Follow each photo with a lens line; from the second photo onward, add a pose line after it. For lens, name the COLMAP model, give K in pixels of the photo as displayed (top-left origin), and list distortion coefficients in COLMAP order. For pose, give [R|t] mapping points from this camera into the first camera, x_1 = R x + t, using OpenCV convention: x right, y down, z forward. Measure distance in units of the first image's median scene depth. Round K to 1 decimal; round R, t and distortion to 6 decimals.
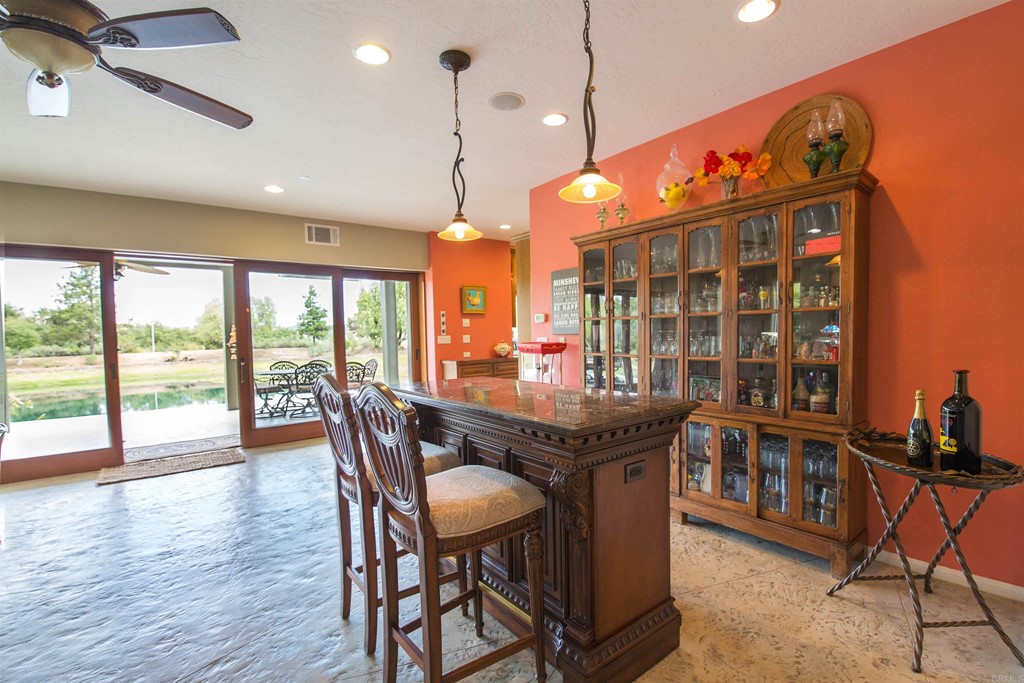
lens RADIAL K [[468.3, 0, 511.2], [0, 468.3, 349.9], [0, 0, 1]] dist [-0.014942, -0.000653]
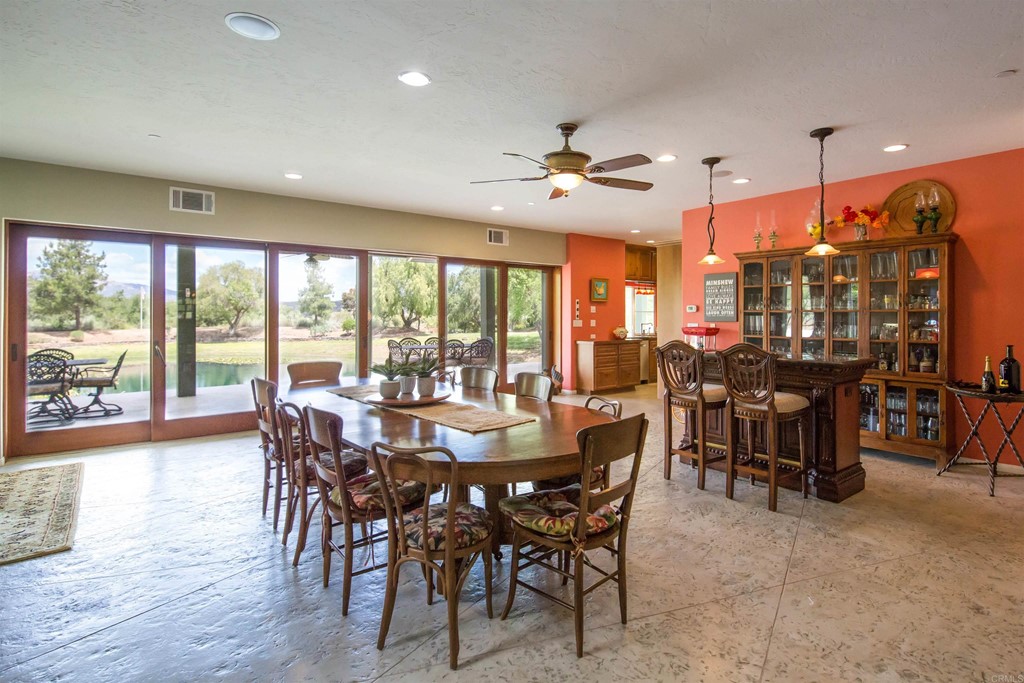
lens RADIAL K [[529.2, 0, 514.1], [0, 529.2, 308.4], [0, 0, 1]] dist [-0.005486, -0.000842]
pose [[0.999772, 0.021339, 0.000474, -0.775515], [-0.021287, 0.998455, -0.051330, 0.031929], [-0.001568, 0.051308, 0.998682, -0.847606]]
